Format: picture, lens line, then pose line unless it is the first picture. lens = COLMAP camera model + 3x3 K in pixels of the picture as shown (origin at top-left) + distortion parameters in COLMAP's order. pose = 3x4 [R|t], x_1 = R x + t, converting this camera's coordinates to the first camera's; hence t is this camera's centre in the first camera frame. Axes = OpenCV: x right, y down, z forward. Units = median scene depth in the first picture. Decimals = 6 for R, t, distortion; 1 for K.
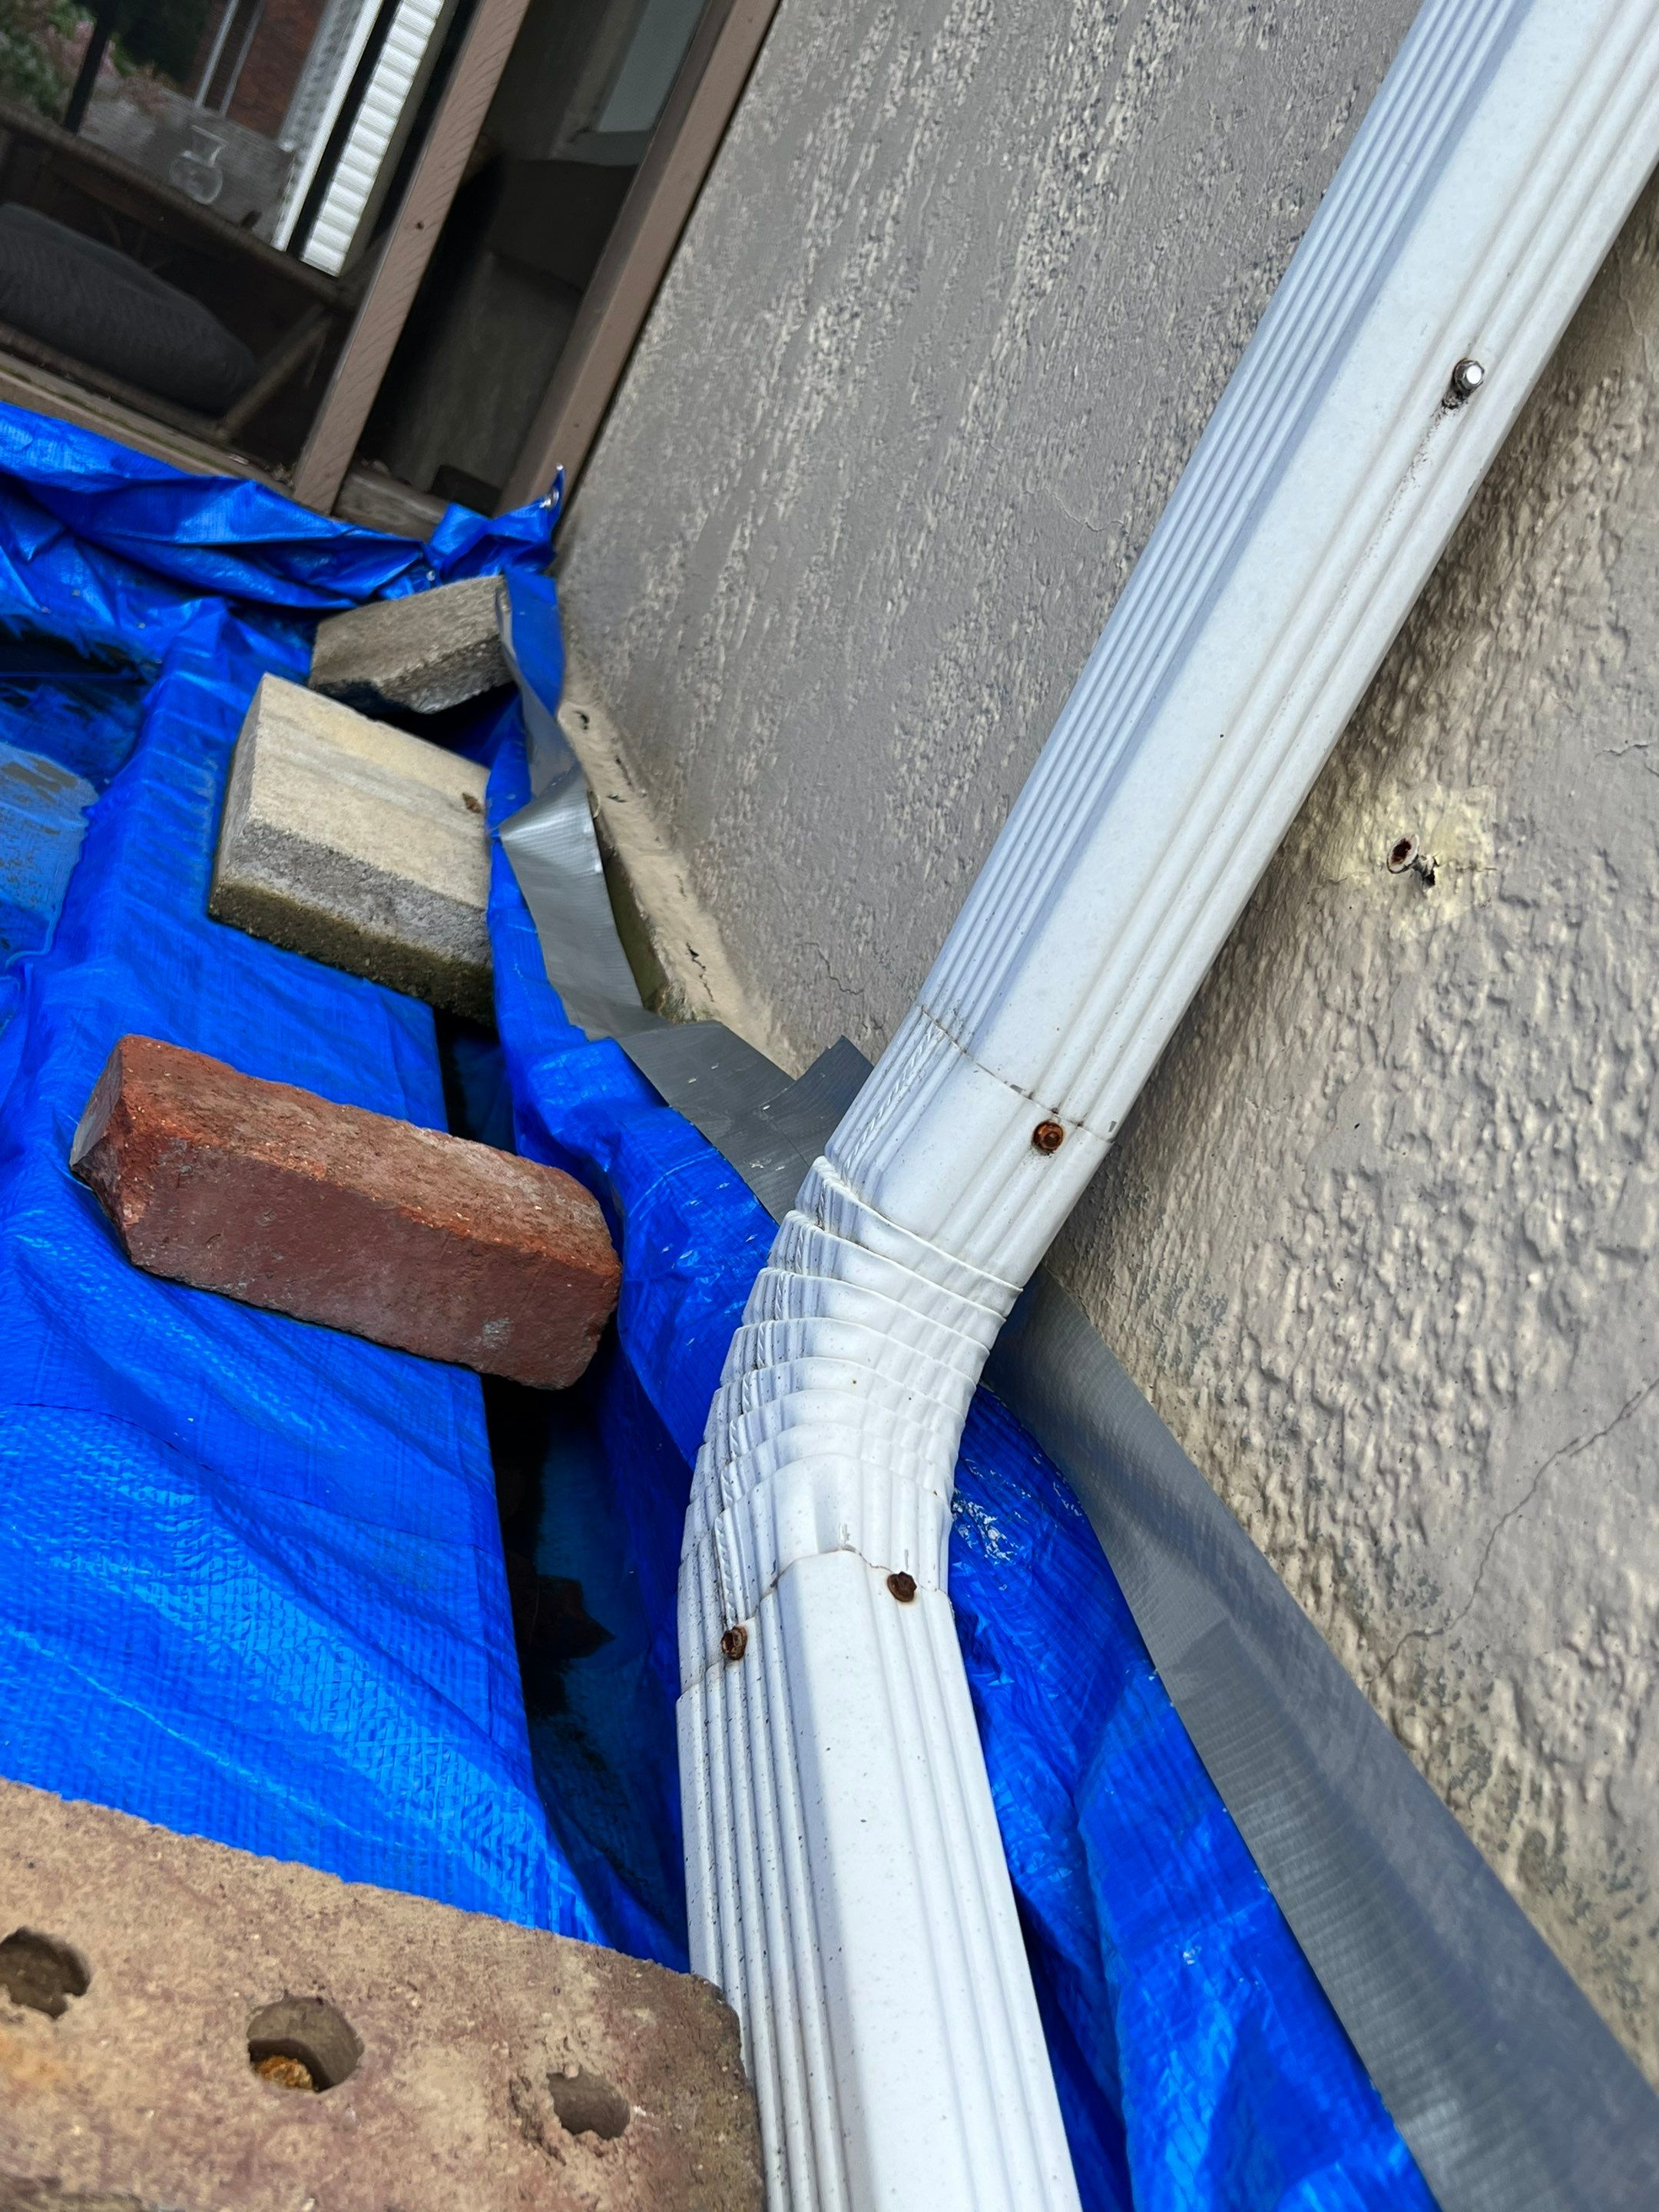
lens RADIAL K [[1695.5, 0, 829.5], [0, 1695.5, 1106.0], [0, 0, 1]] dist [0.052178, -0.061203]
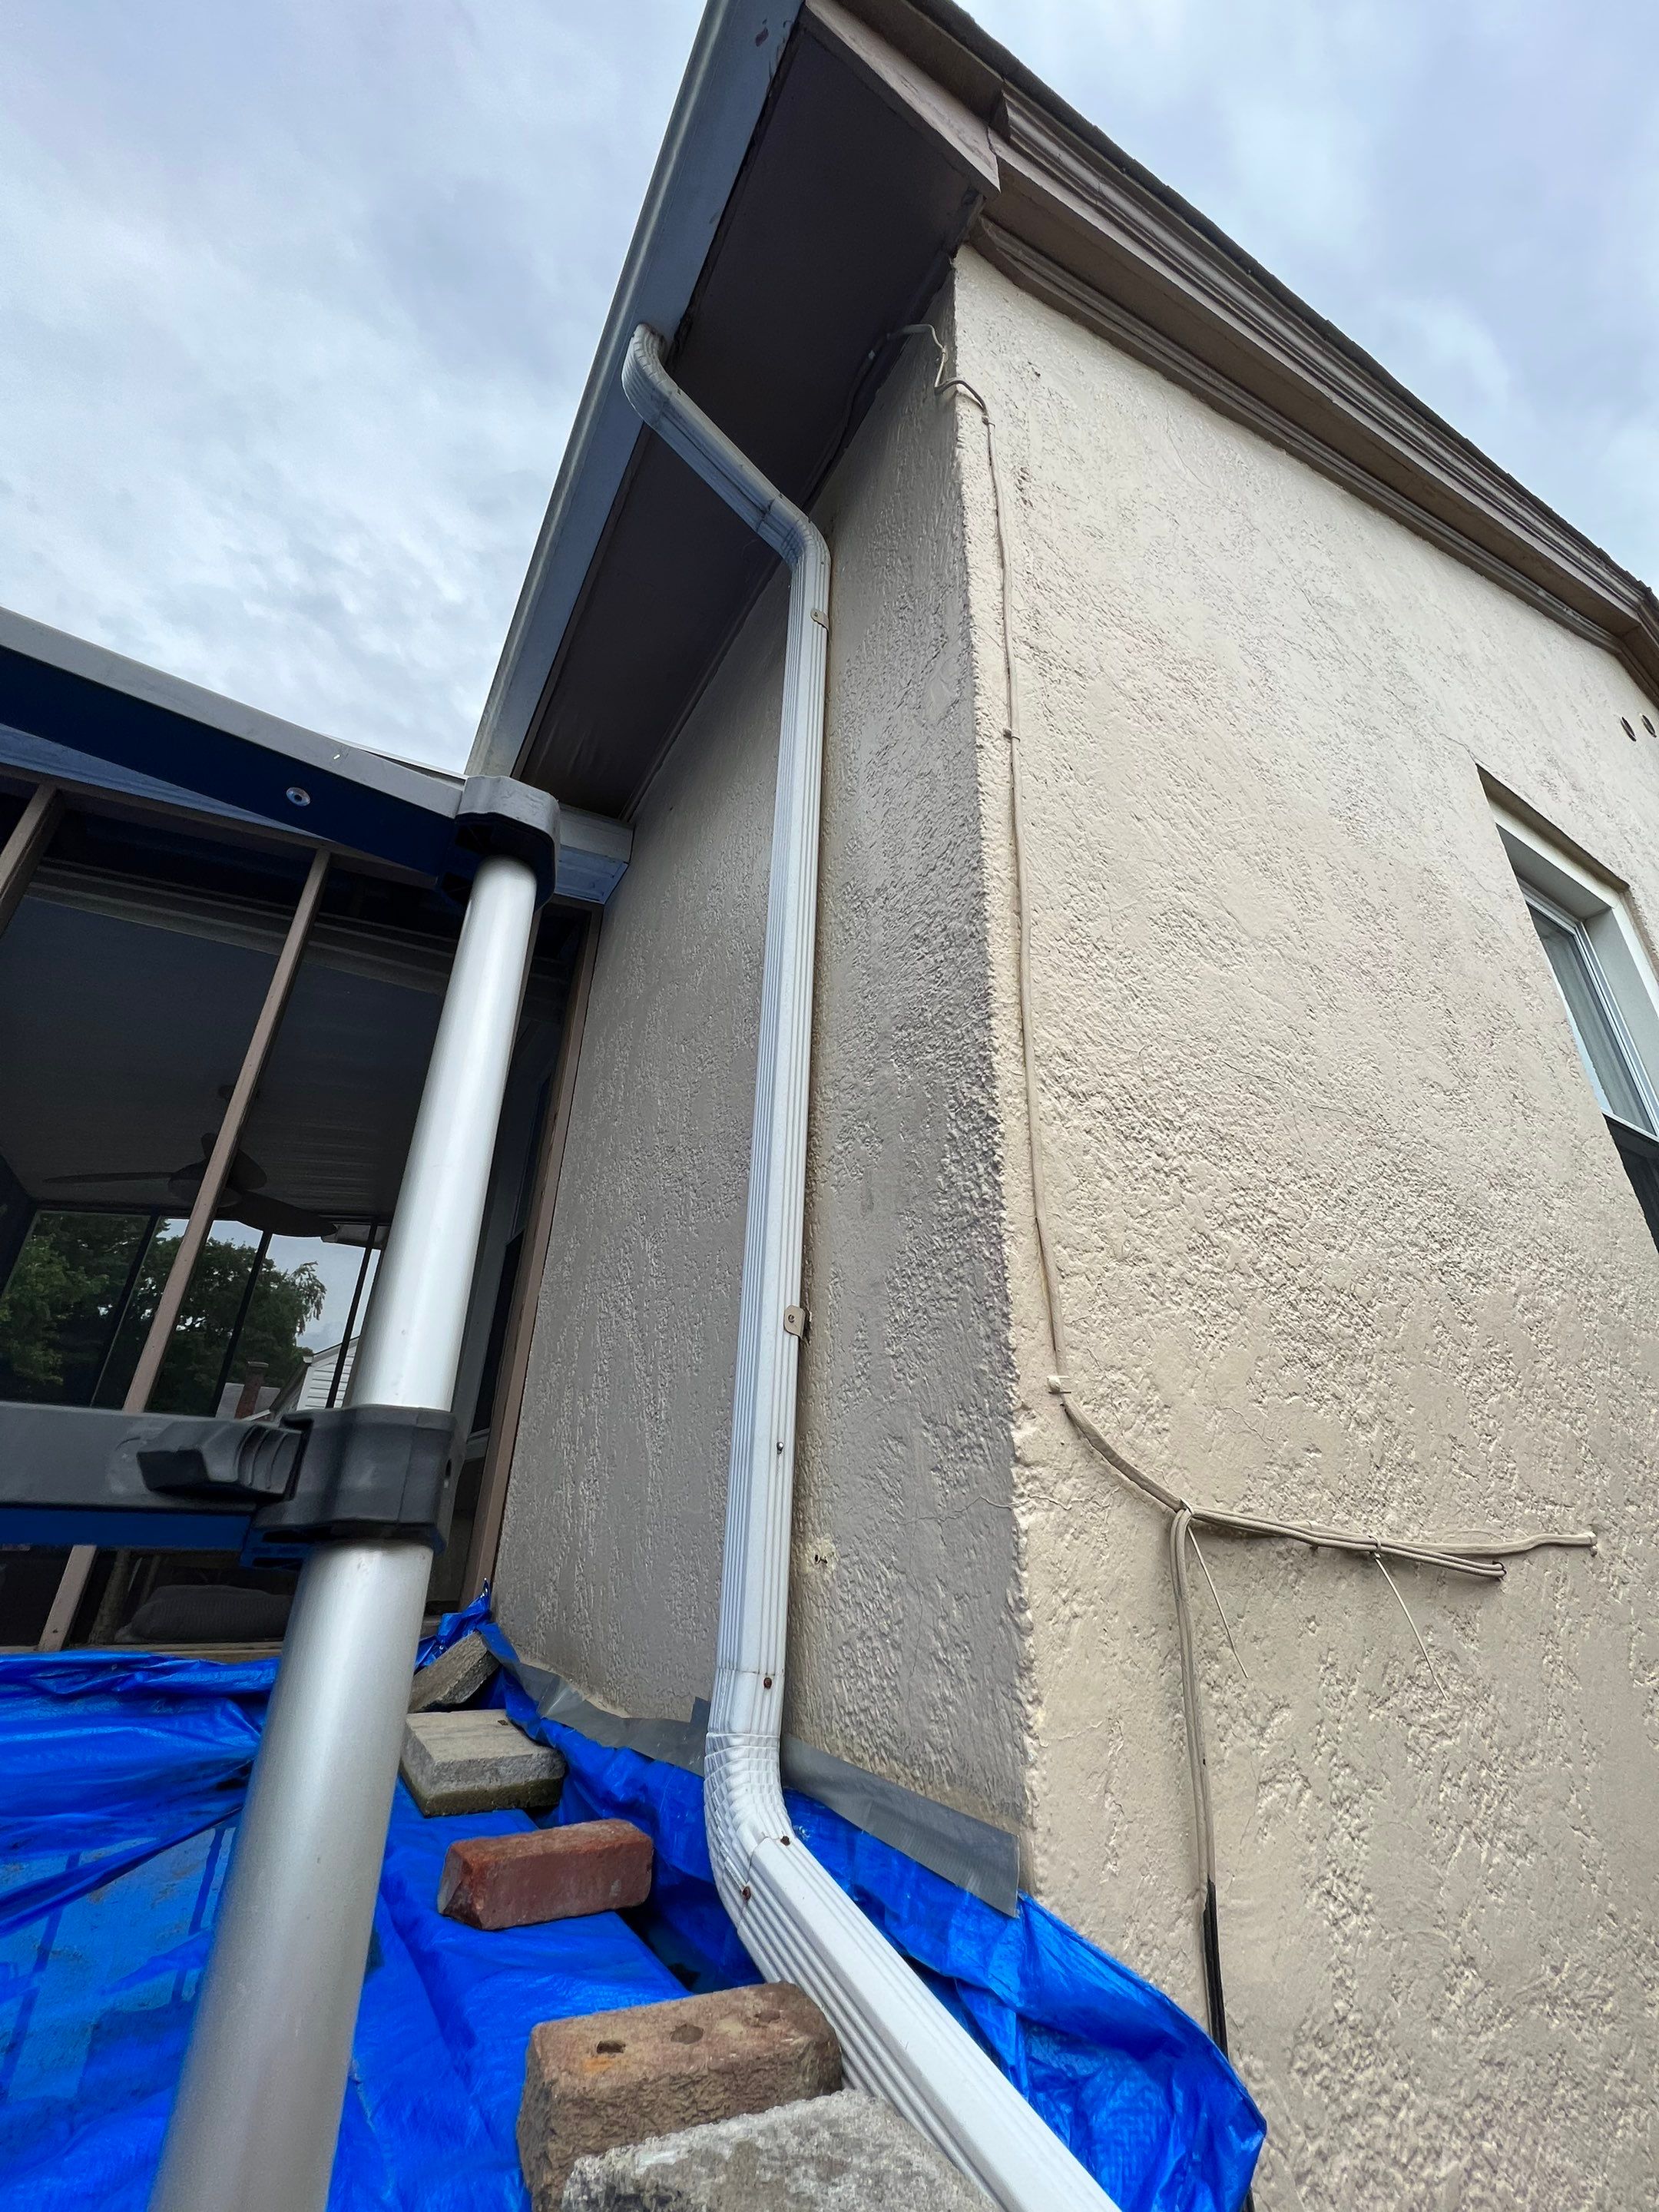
lens RADIAL K [[840.7, 0, 857.3], [0, 840.7, 1100.5], [0, 0, 1]] dist [-0.000688, -0.000063]
pose [[0.850792, -0.212967, 0.480414, -0.301517], [0.483424, 0.675634, -0.556615, 0.267429], [-0.206043, 0.705807, 0.677777, -1.110414]]
